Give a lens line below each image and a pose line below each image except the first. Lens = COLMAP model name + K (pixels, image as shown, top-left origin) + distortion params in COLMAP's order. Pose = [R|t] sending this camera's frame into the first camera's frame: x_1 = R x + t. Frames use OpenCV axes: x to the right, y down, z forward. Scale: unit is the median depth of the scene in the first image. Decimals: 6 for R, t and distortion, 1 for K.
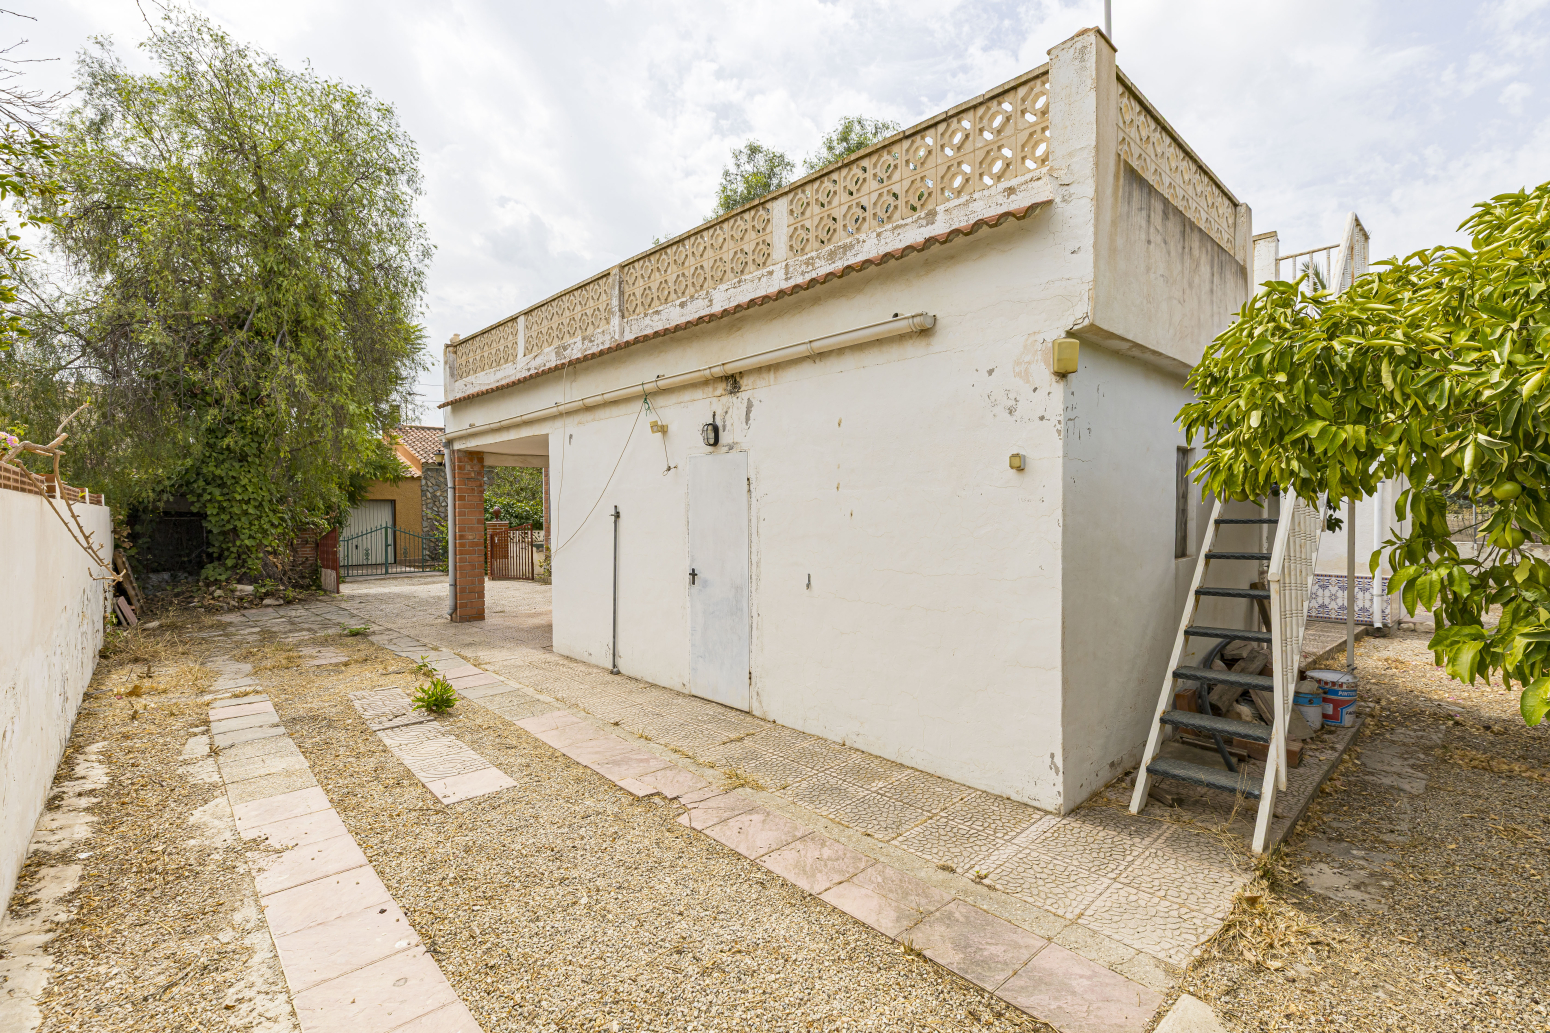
lens RADIAL K [[712.0, 0, 775.0], [0, 712.0, 516.5], [0, 0, 1]] dist [0.000362, -0.000344]
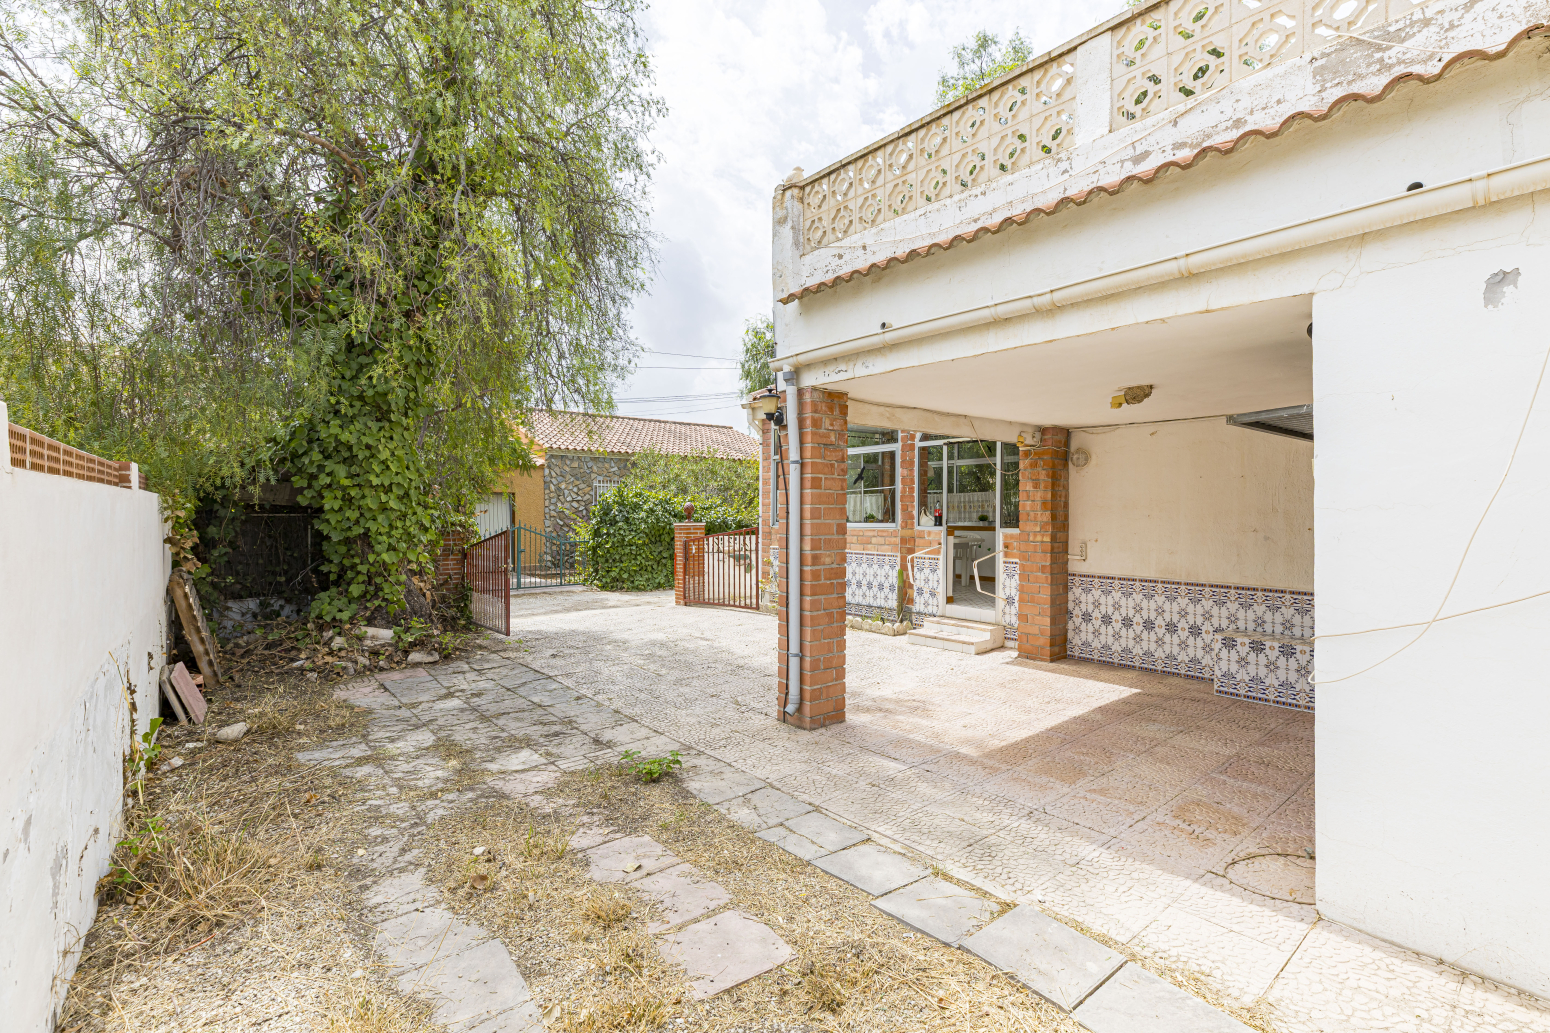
lens RADIAL K [[719.7, 0, 774.9], [0, 719.7, 506.3], [0, 0, 1]] dist [0.001715, 0.000267]
pose [[0.997475, 0.009800, -0.070340, -0.377343], [-0.010707, 0.999864, -0.012531, -0.002237], [0.070208, 0.013252, 0.997444, 0.425265]]
